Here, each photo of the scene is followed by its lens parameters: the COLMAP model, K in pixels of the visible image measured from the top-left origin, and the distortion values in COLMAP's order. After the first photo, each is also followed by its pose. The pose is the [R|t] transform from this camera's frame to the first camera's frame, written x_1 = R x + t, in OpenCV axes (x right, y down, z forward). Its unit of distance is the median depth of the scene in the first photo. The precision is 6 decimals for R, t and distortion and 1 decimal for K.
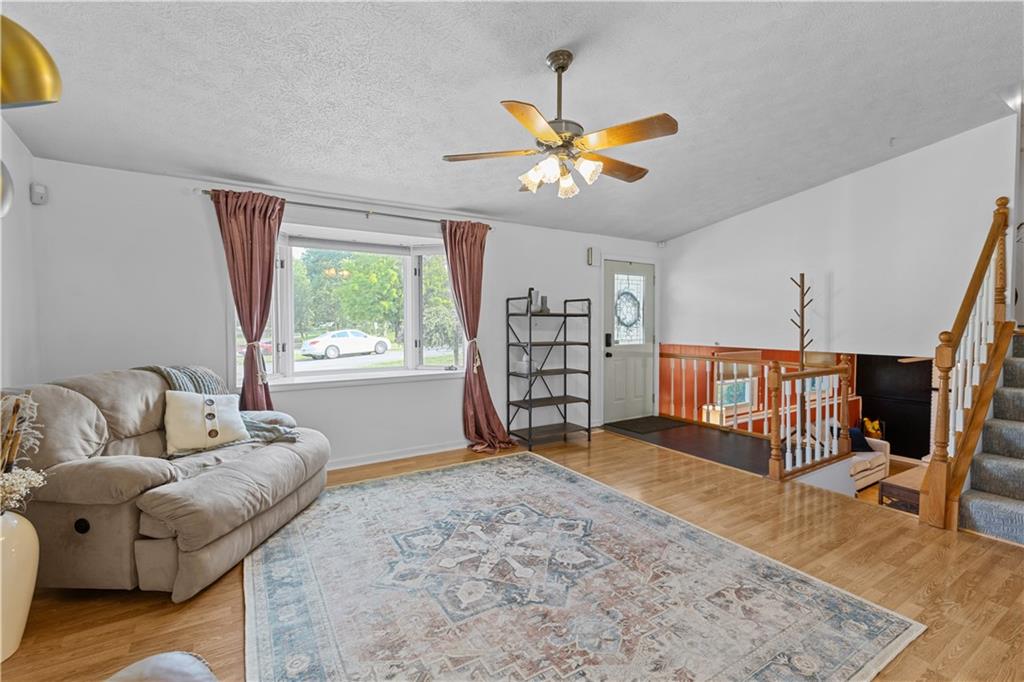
lens RADIAL K [[457.2, 0, 515.2], [0, 457.2, 334.5], [0, 0, 1]] dist [0.000604, -0.000684]
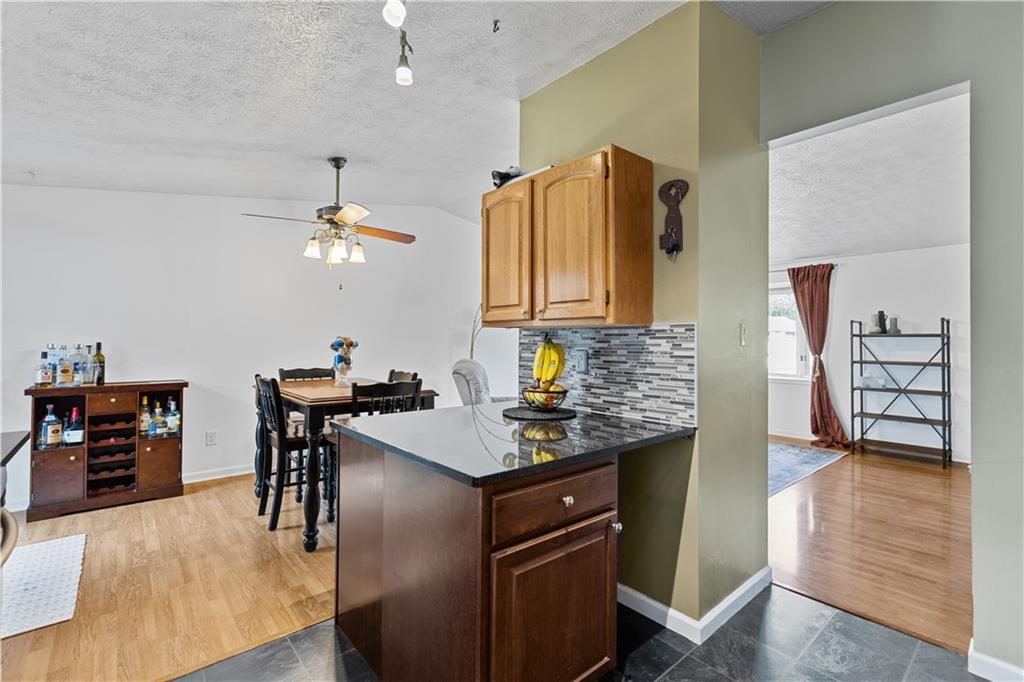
lens RADIAL K [[457.2, 0, 515.2], [0, 457.2, 334.5], [0, 0, 1]] dist [0.000604, -0.000684]
pose [[0.153705, -0.012910, -0.988032, 1.435707], [-0.030059, 0.999391, -0.017734, 0.001045], [0.987659, 0.032425, 0.153223, -0.040757]]
